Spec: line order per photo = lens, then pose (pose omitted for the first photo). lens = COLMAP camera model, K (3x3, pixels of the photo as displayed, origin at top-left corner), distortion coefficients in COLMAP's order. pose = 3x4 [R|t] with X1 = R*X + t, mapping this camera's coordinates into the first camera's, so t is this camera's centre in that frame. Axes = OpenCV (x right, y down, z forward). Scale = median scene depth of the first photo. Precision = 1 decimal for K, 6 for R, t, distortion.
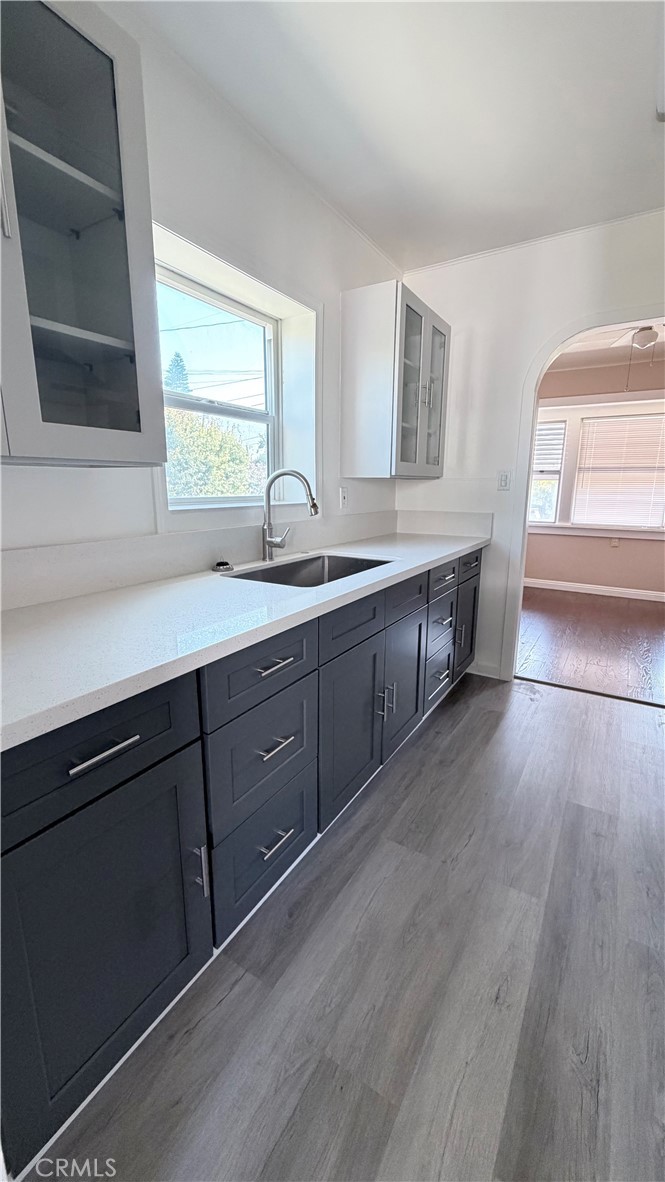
lens RADIAL K [[472.3, 0, 331.5], [0, 472.3, 586.8], [0, 0, 1]] dist [-0.000705, -0.000167]
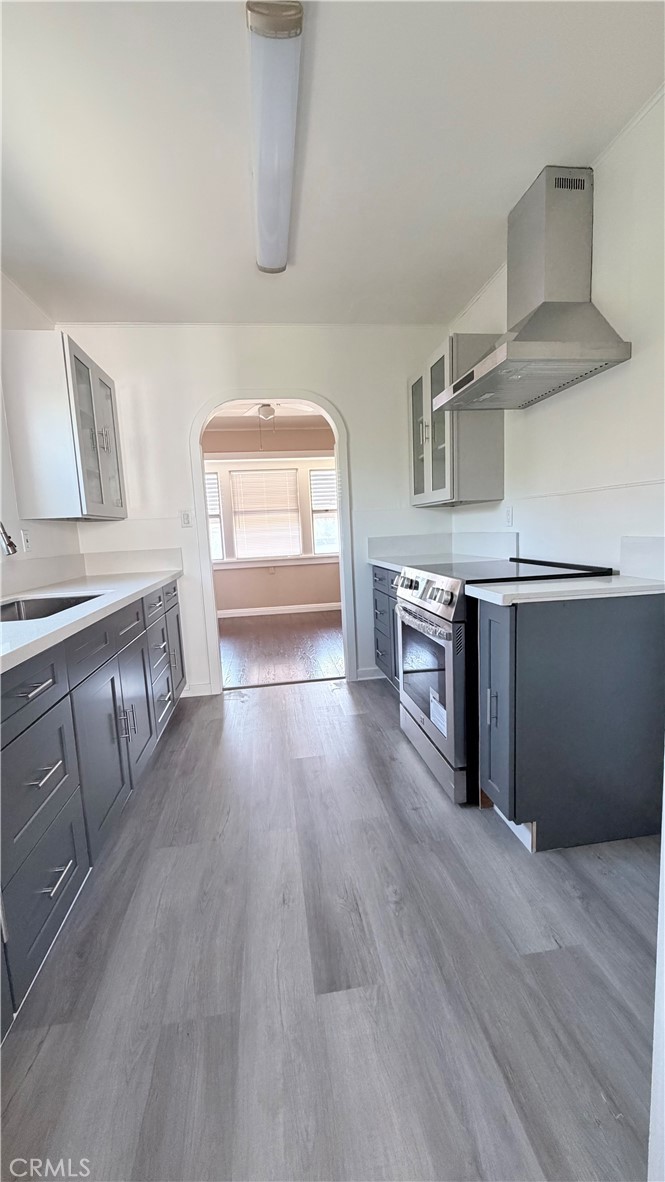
lens RADIAL K [[472.3, 0, 331.5], [0, 472.3, 586.8], [0, 0, 1]] dist [-0.000705, -0.000167]
pose [[0.769605, -0.119873, 0.627167, -0.124658], [0.185404, 0.981854, -0.039846, 0.058664], [-0.611010, 0.146945, 0.777865, -0.096696]]
